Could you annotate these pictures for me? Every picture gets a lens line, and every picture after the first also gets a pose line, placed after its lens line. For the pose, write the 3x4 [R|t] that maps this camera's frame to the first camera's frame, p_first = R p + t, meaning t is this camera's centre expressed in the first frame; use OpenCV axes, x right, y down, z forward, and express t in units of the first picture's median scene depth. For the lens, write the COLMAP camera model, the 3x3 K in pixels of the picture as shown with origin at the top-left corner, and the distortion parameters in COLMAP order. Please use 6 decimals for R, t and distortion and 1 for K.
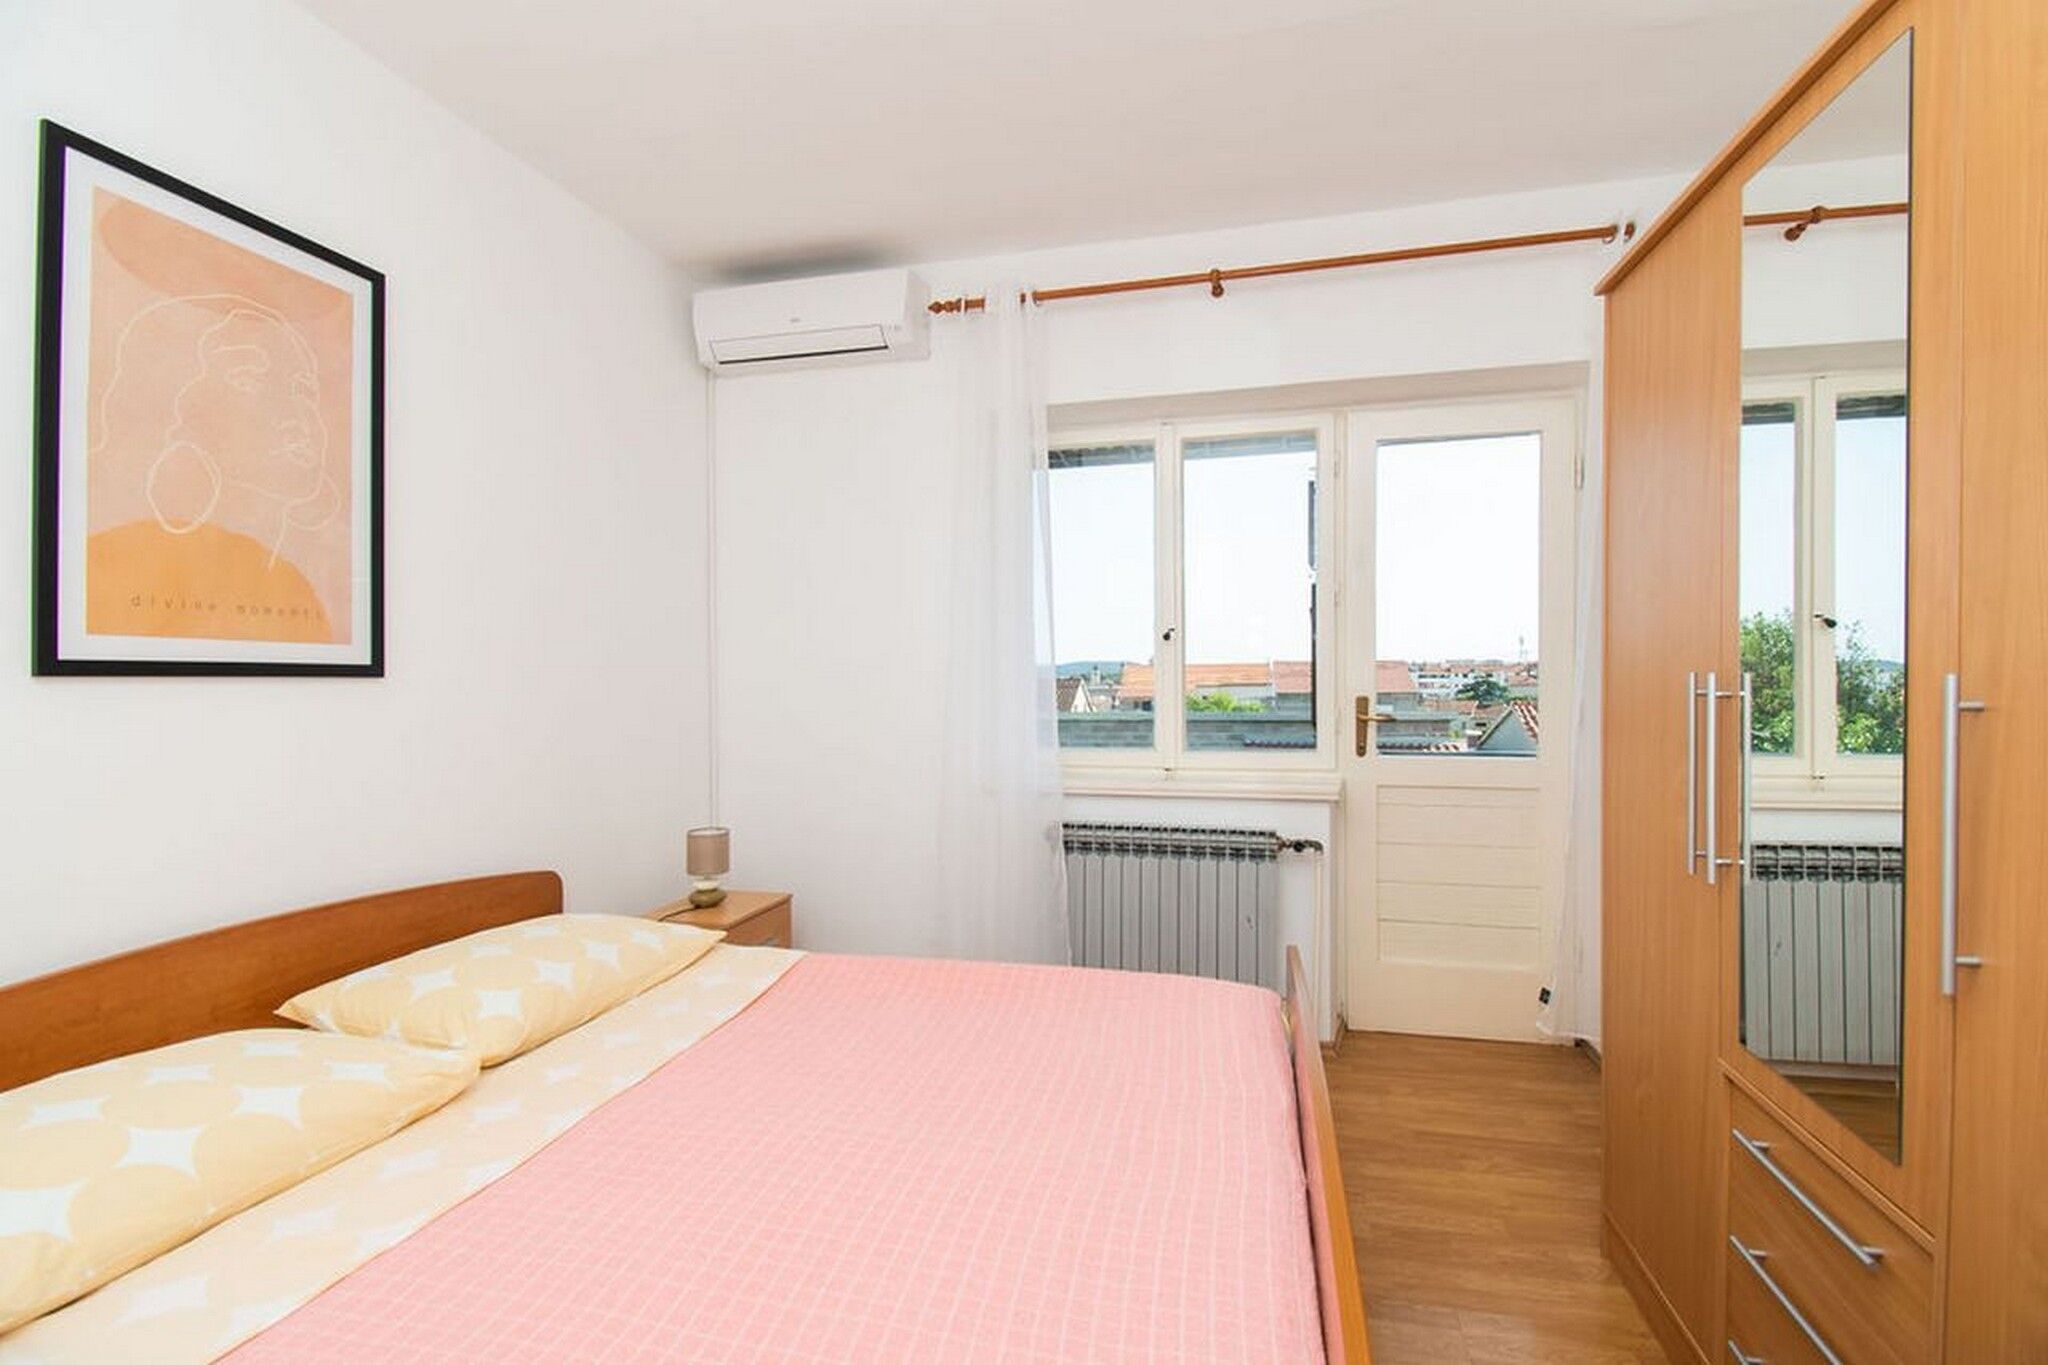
lens RADIAL K [[918.5, 0, 1024.0], [0, 918.5, 682.5], [0, 0, 1]] dist [-0.000314, -0.008183]
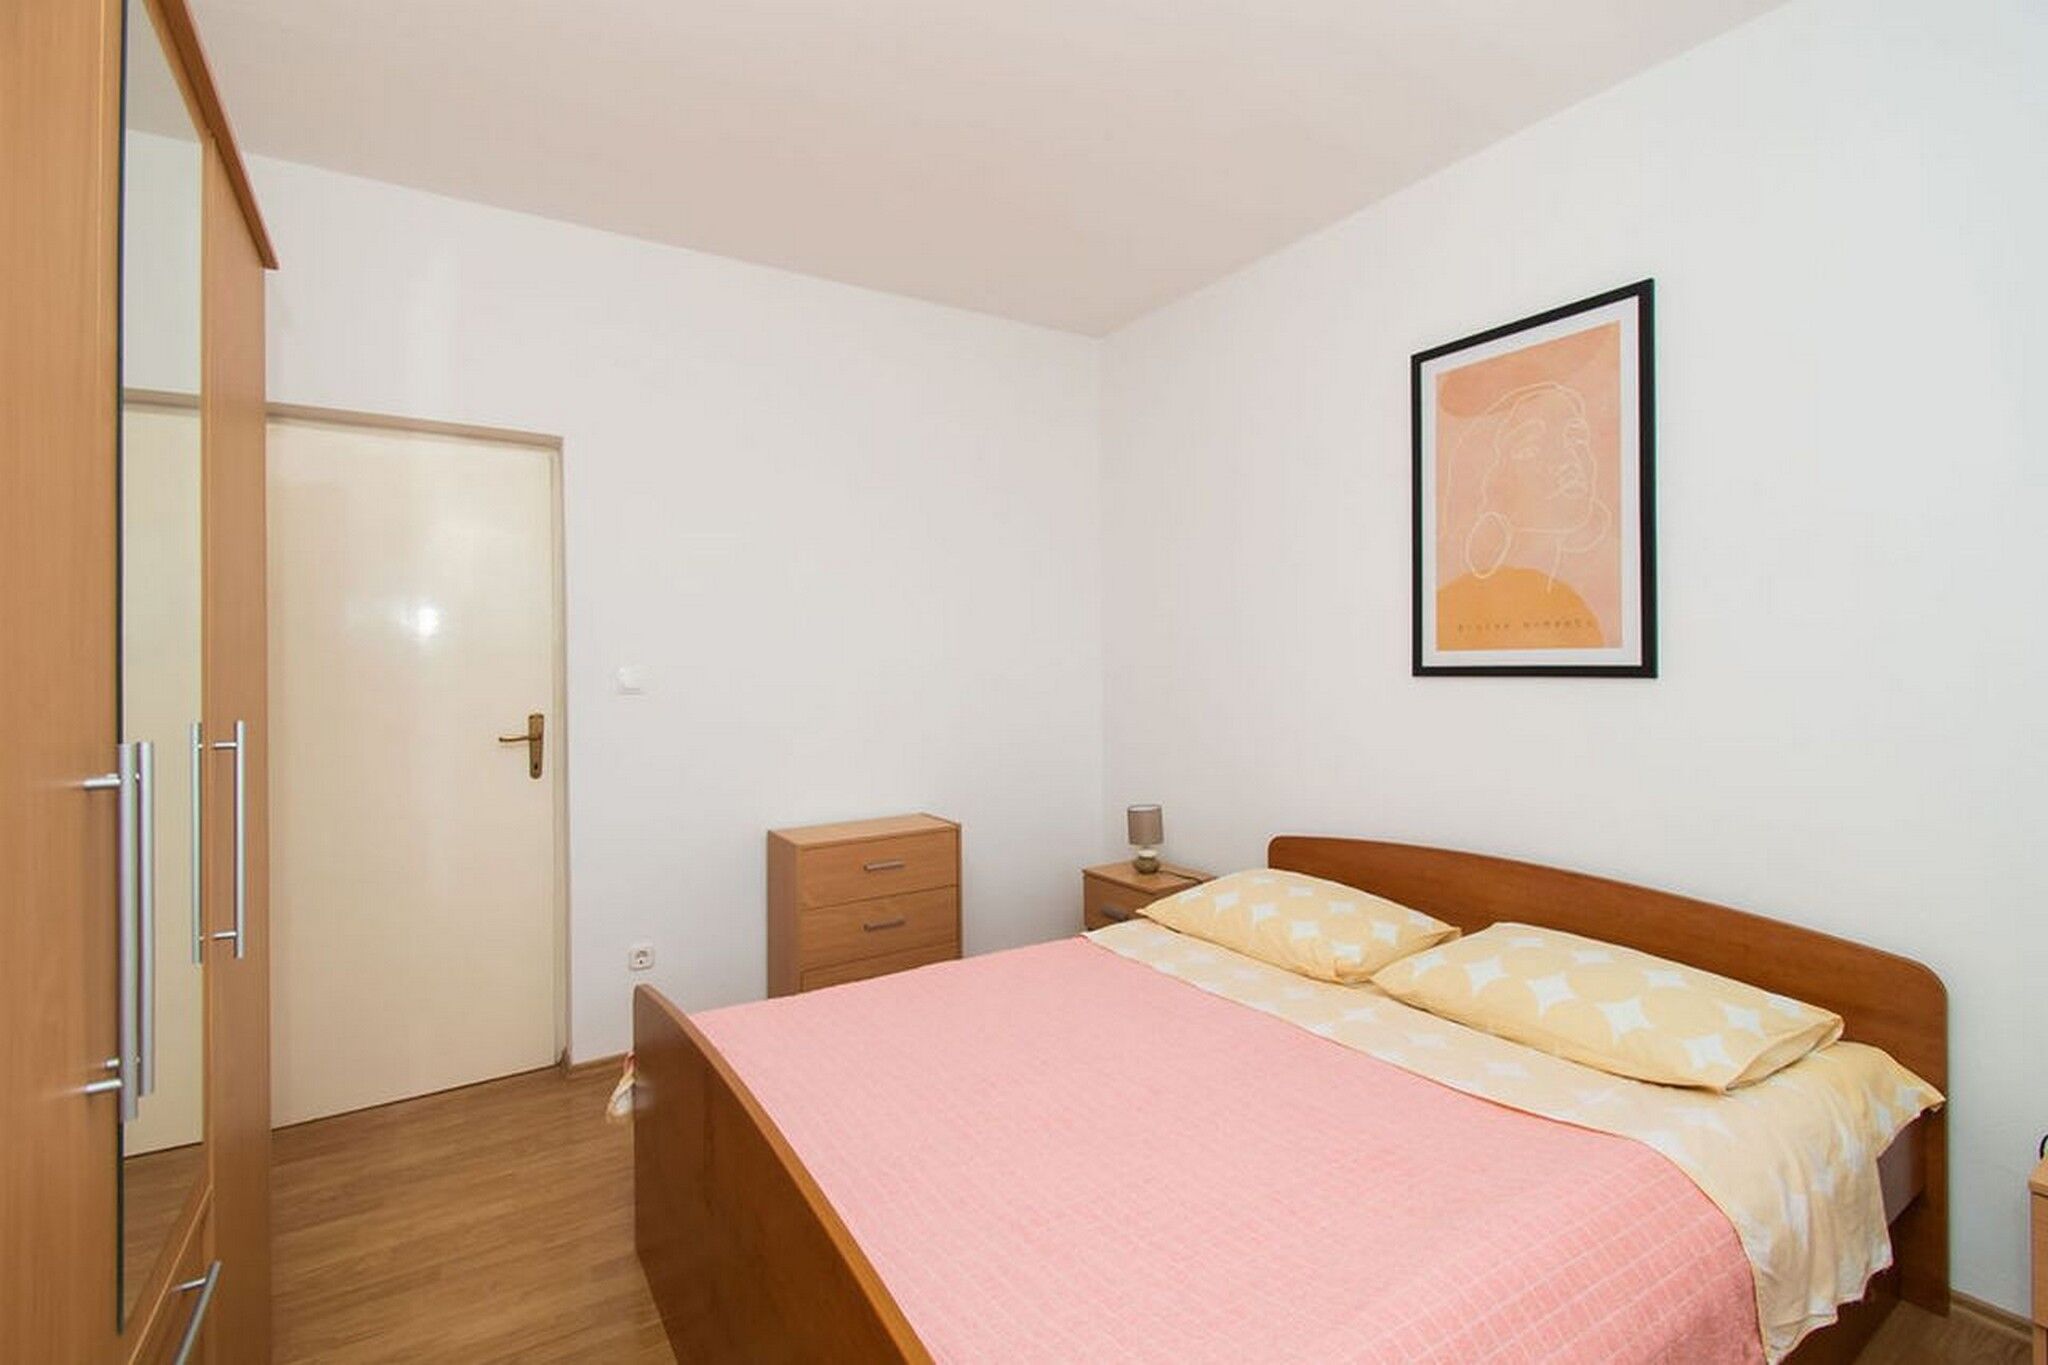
lens RADIAL K [[918.5, 0, 1024.0], [0, 918.5, 682.5], [0, 0, 1]] dist [-0.000314, -0.008183]
pose [[-0.680953, 0.029856, -0.731719, 0.620059], [0.015215, 0.999530, 0.026623, -0.045504], [0.732169, 0.006996, -0.681087, 1.404155]]
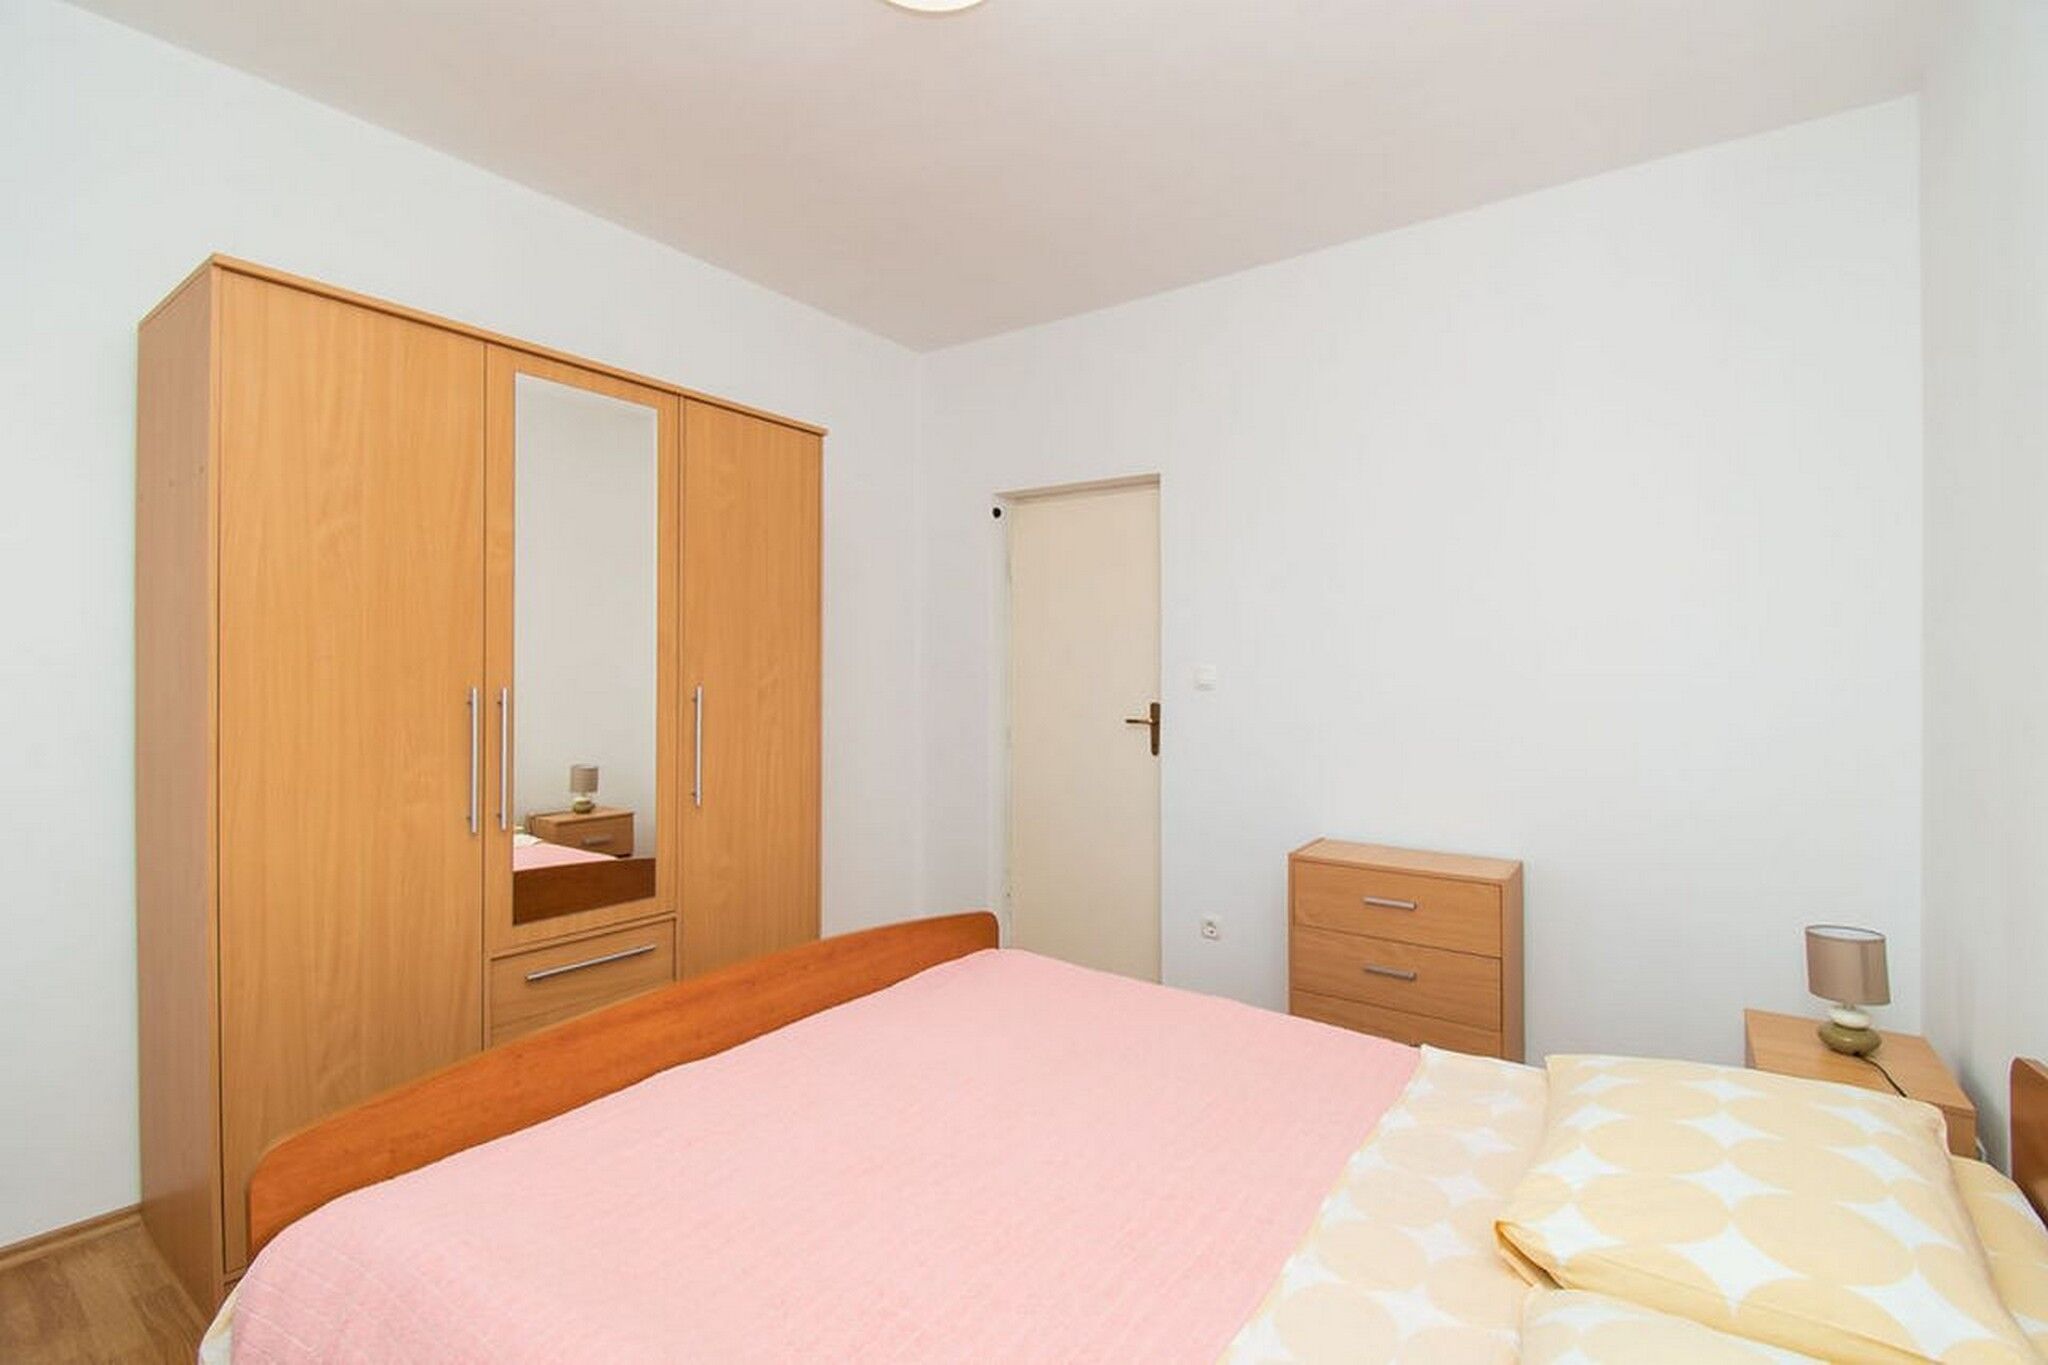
lens RADIAL K [[918.5, 0, 1024.0], [0, 918.5, 682.5], [0, 0, 1]] dist [-0.000314, -0.008183]
pose [[-0.923224, -0.006568, 0.384206, -0.468397], [-0.000024, 0.999855, 0.017033, -0.038581], [-0.384262, 0.015716, -0.923090, 1.611786]]
